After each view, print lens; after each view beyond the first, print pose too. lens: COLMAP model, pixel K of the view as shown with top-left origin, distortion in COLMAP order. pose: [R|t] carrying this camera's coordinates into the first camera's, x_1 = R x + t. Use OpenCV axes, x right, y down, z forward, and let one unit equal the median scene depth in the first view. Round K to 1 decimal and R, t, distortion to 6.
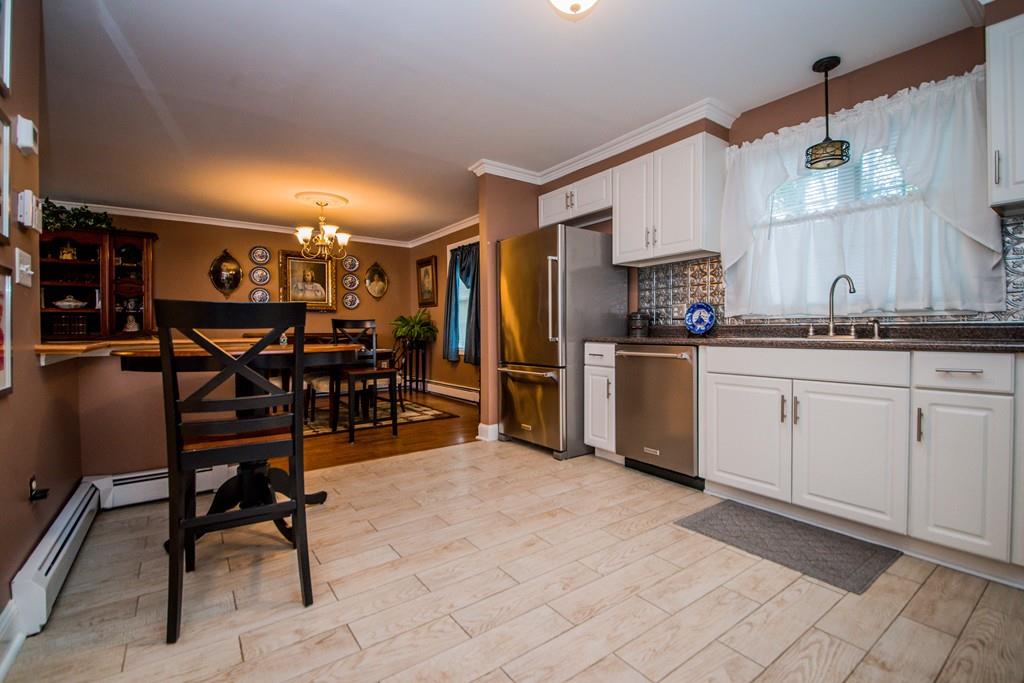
lens RADIAL K [[449.4, 0, 512.8], [0, 449.4, 337.5], [0, 0, 1]] dist [0.030702, -0.025340]
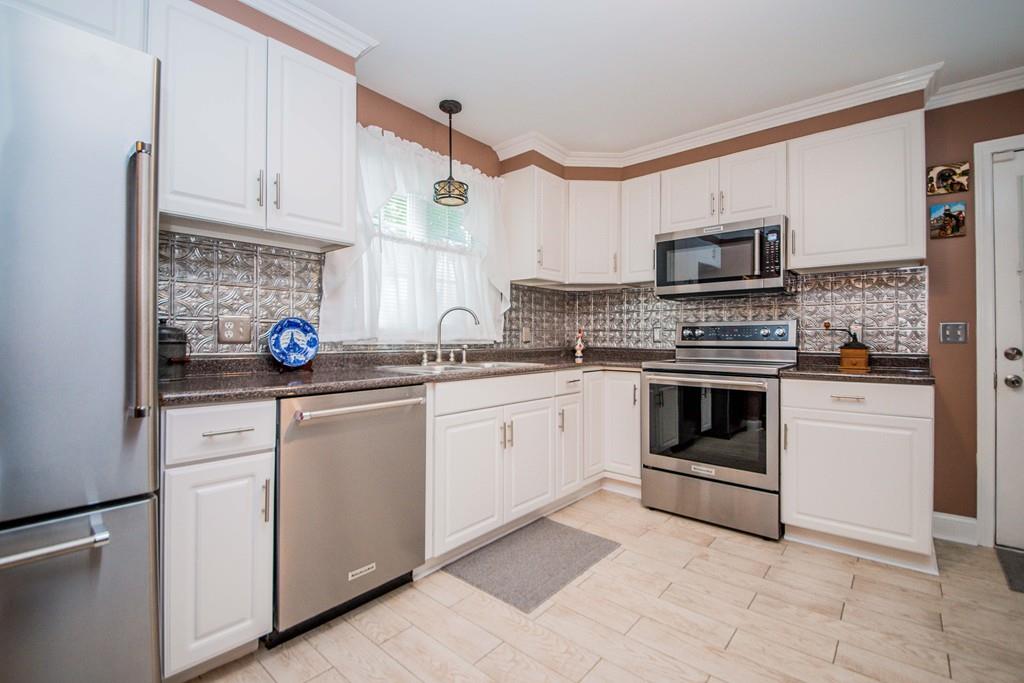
lens RADIAL K [[449.4, 0, 512.8], [0, 449.4, 337.5], [0, 0, 1]] dist [0.030702, -0.025340]
pose [[-0.228810, 0.006223, 0.973451, -0.332358], [0.014144, 0.999895, -0.003067, -0.051217], [-0.973368, 0.013067, -0.228874, 0.993370]]
